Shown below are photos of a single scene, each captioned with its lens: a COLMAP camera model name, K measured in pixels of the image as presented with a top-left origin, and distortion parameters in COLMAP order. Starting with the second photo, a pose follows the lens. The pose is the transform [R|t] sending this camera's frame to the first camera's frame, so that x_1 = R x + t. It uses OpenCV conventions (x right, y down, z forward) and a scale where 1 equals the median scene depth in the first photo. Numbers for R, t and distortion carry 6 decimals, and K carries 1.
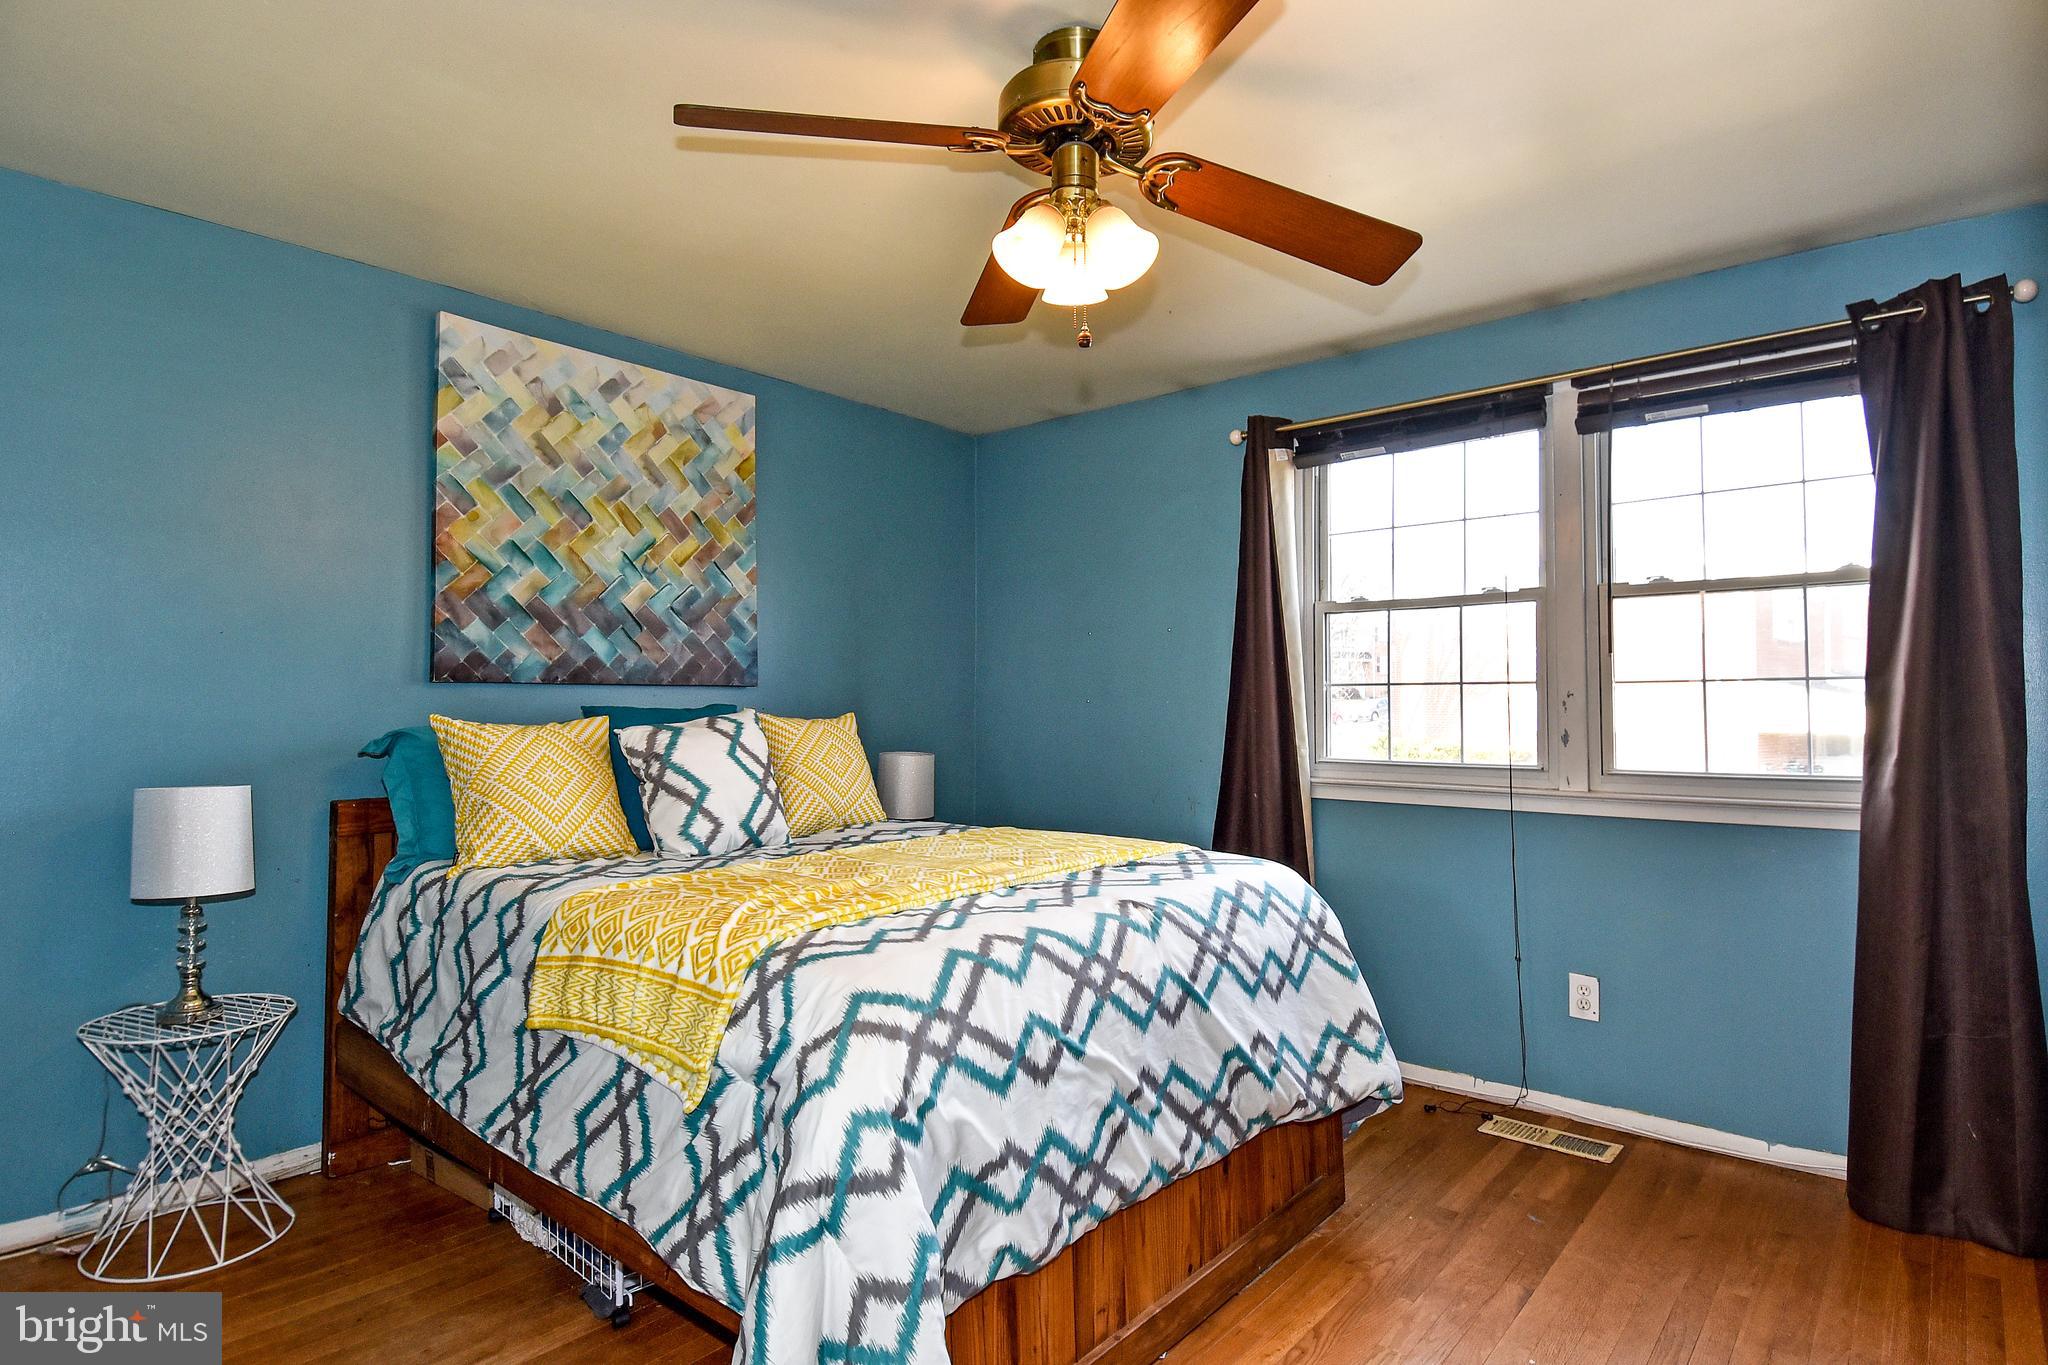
lens RADIAL K [[1075.0, 0, 1031.6], [0, 1075.0, 682.8], [0, 0, 1]] dist [0.044030, -0.061133]
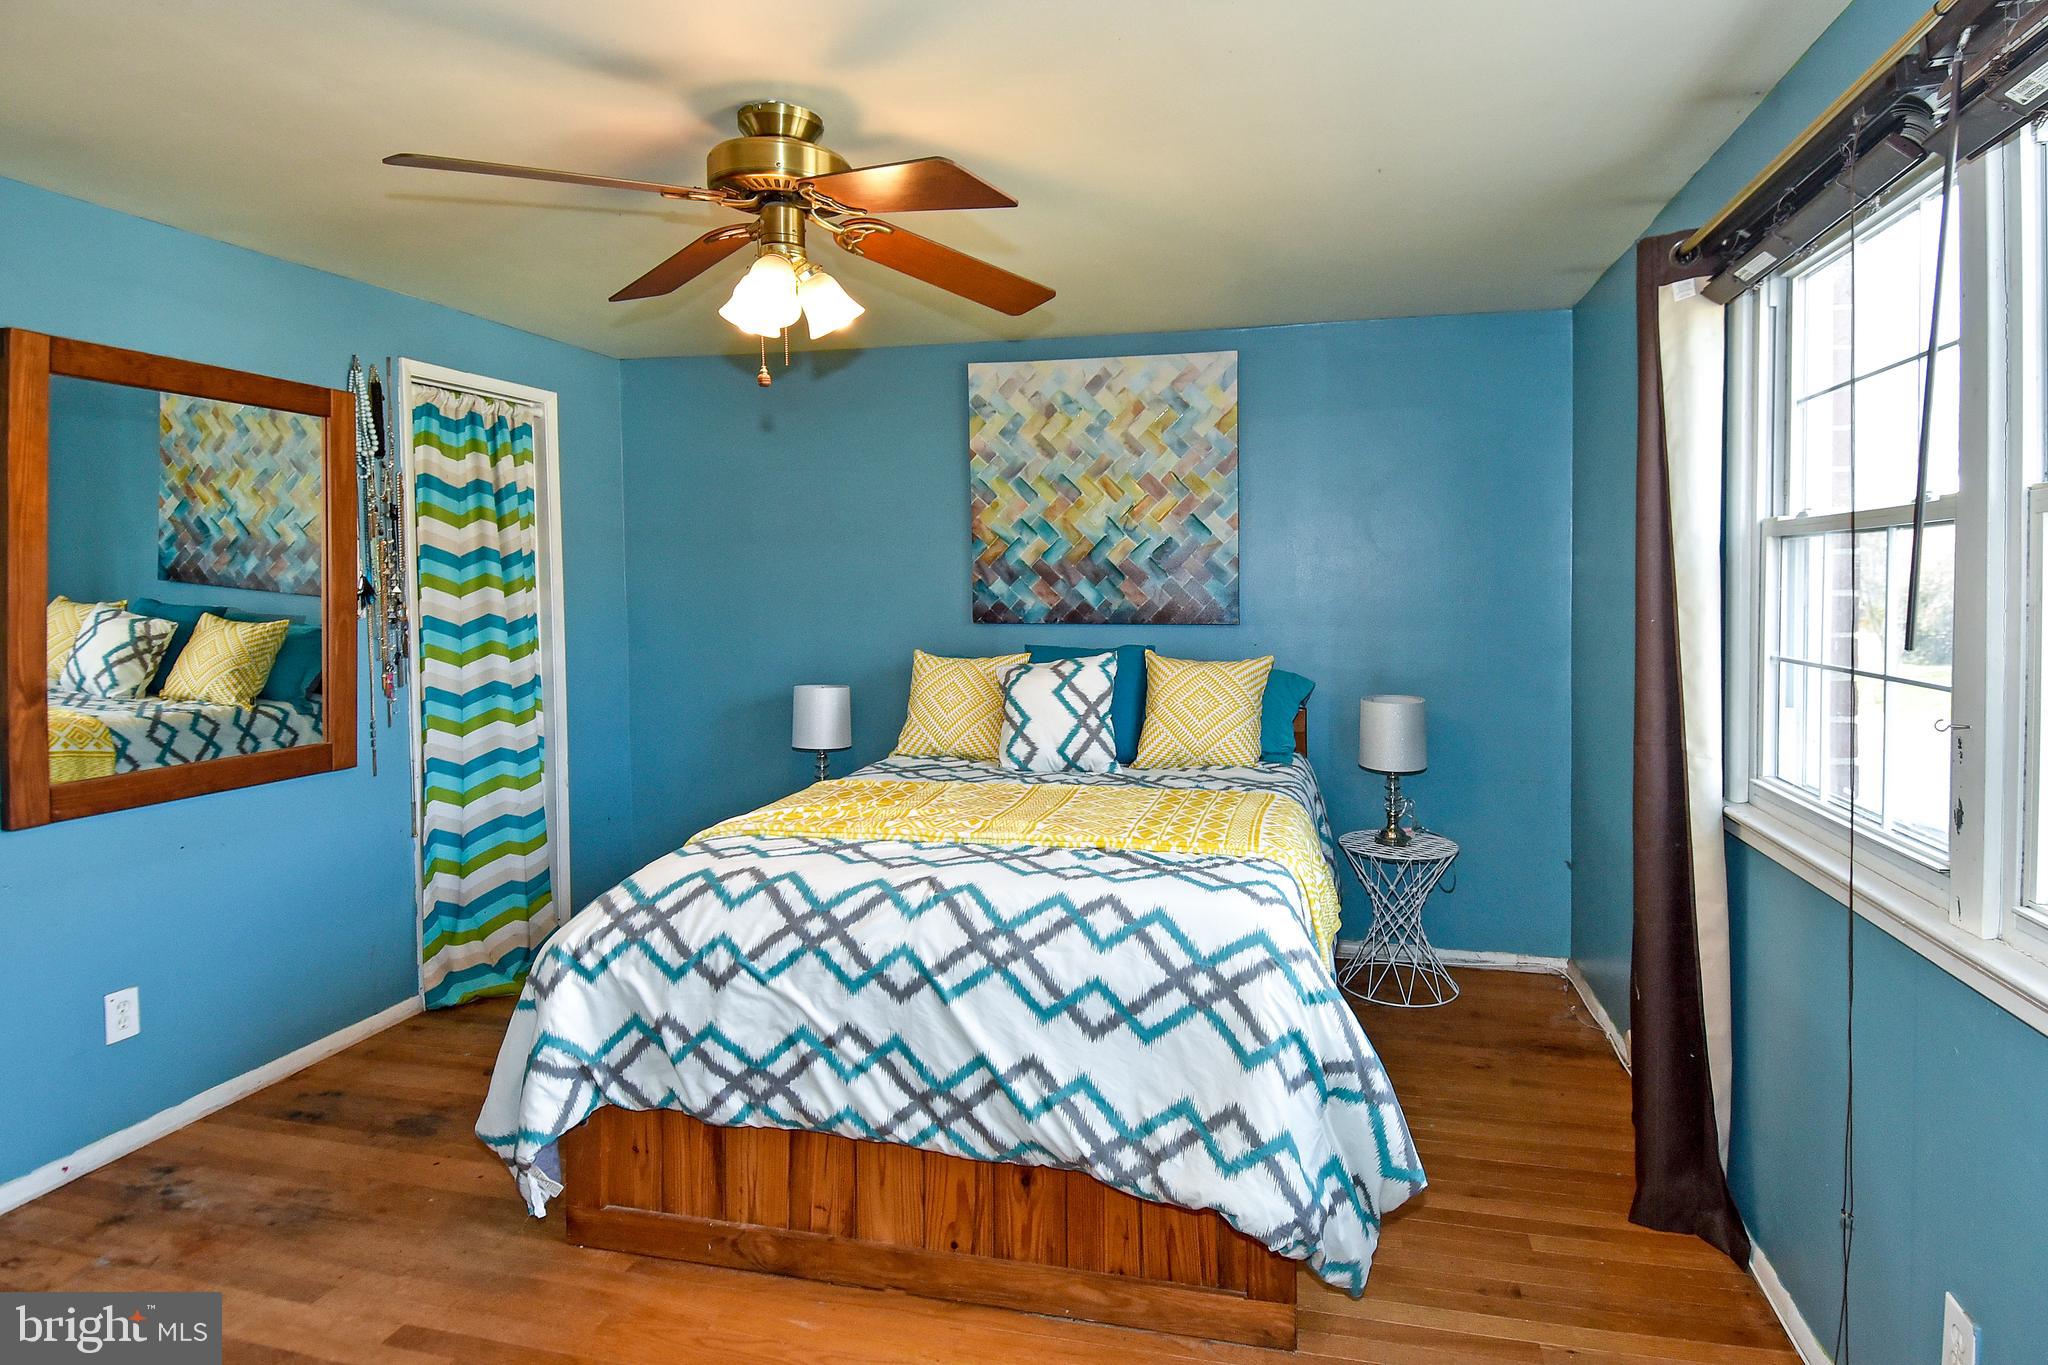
lens RADIAL K [[999.1, 0, 1025.7], [0, 999.1, 645.3], [0, 0, 1]] dist [0.032401, -0.022543]
pose [[0.469319, 0.048887, -0.881675, 0.642820], [0.021297, 0.997549, 0.066649, -0.057234], [0.882772, -0.050057, 0.467127, 0.415524]]
